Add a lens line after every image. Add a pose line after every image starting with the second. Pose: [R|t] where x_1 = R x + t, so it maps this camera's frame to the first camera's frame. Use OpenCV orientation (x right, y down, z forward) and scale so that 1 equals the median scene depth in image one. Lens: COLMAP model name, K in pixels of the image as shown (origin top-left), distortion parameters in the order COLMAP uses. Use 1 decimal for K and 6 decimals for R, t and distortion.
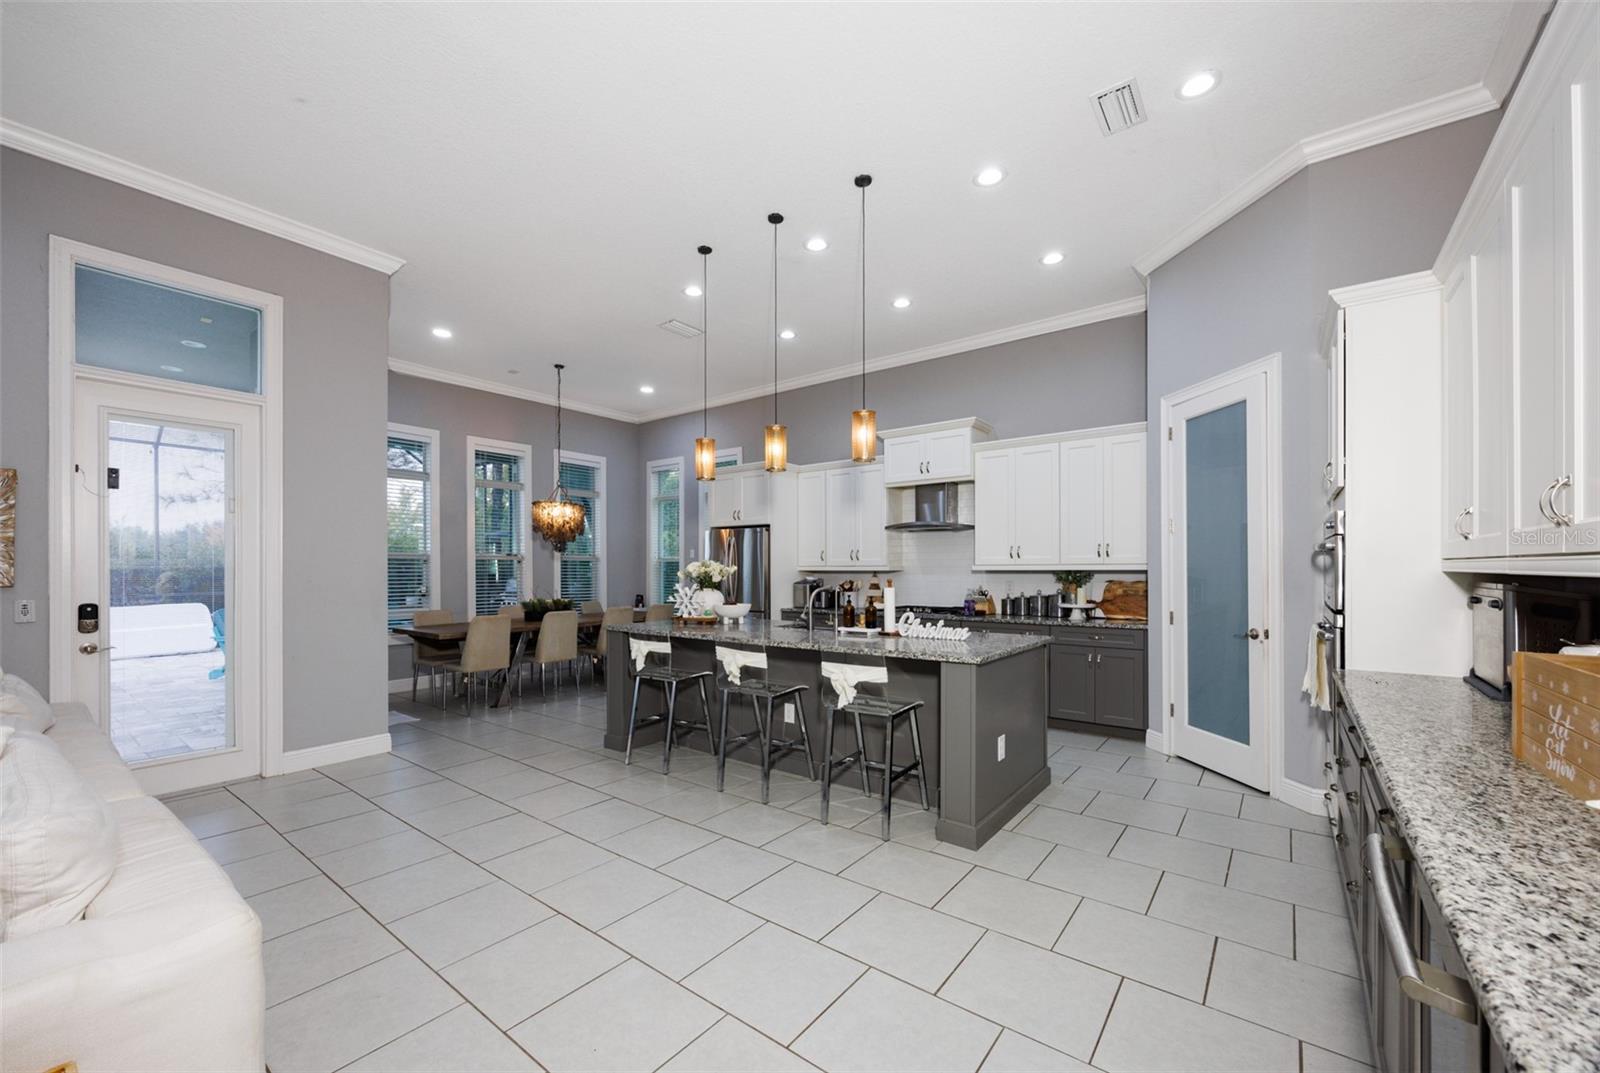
lens RADIAL K [[639.2, 0, 803.4], [0, 639.2, 566.6], [0, 0, 1]] dist [-0.005514, 0.000159]
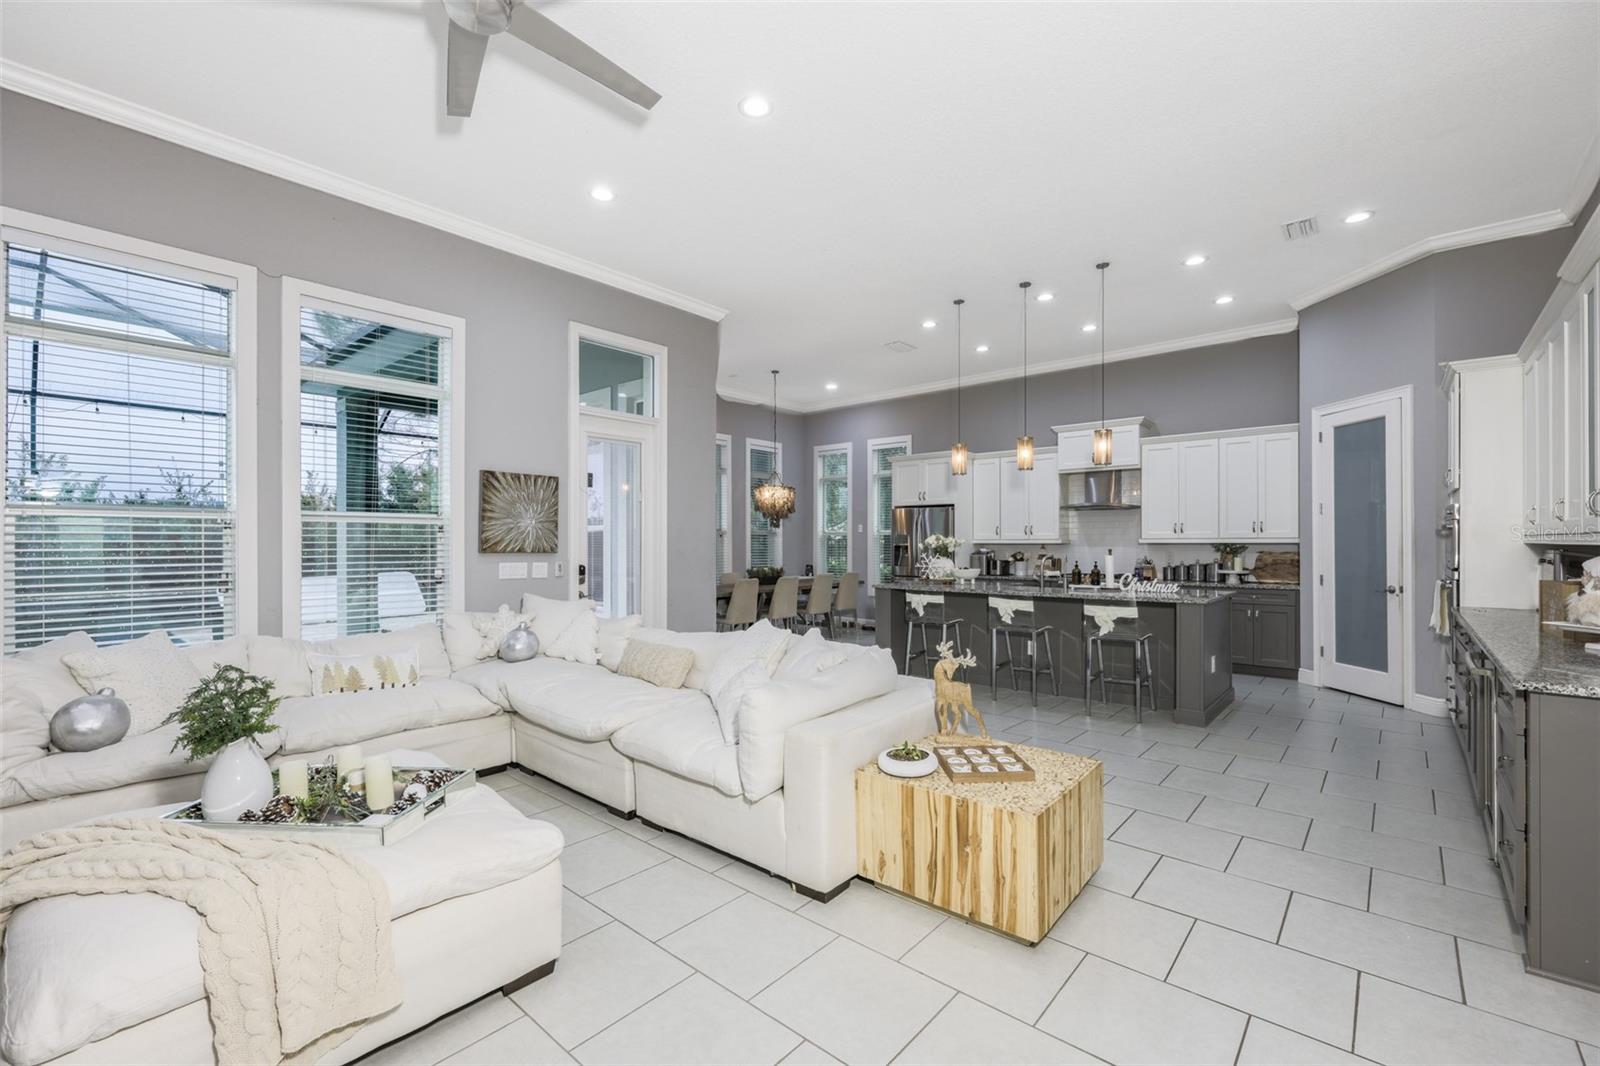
lens RADIAL K [[708.5, 0, 803.2], [0, 708.5, 539.2], [0, 0, 1]] dist [-0.000088, -0.000397]
pose [[0.998702, 0.000407, -0.050933, -0.382134], [-0.000470, 0.999999, -0.001224, 0.000411], [0.050932, 0.001246, 0.998701, -0.466938]]
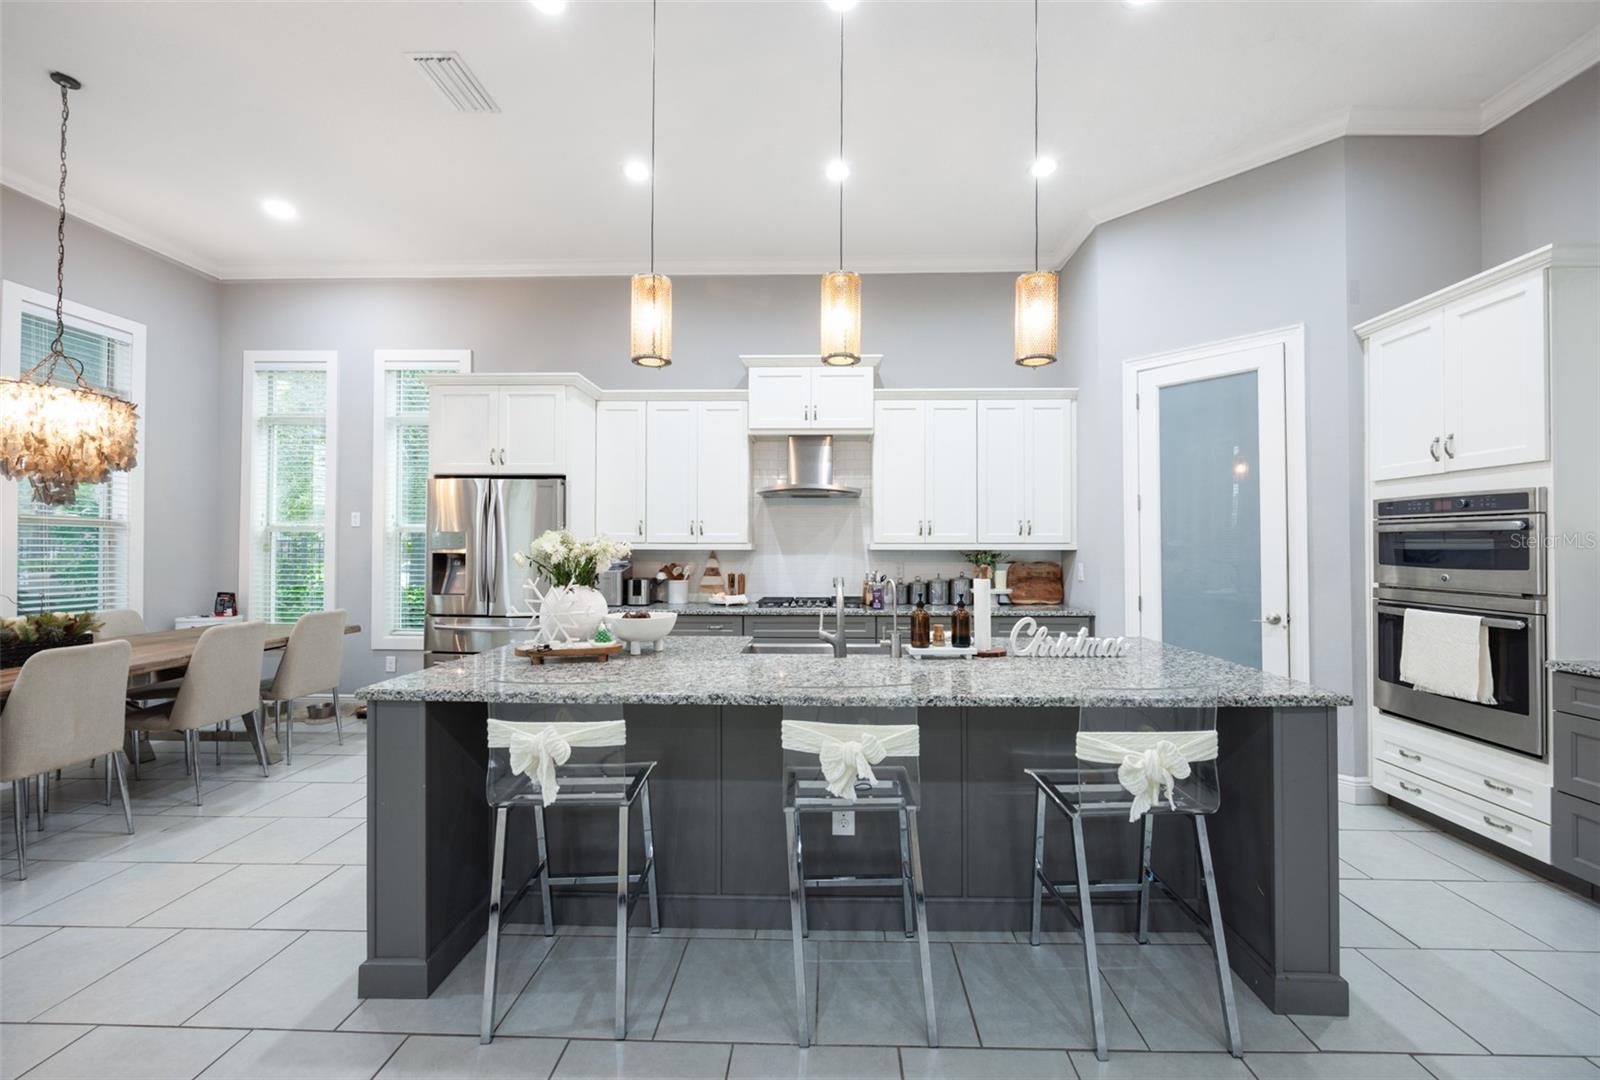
lens RADIAL K [[639.4, 0, 813.8], [0, 639.4, 539.4], [0, 0, 1]] dist [-0.005339, -0.000138]
pose [[0.811692, 0.011014, 0.583982, -0.316167], [-0.006774, 0.999932, -0.009444, 0.001200], [-0.584047, 0.003710, 0.811711, 0.514021]]
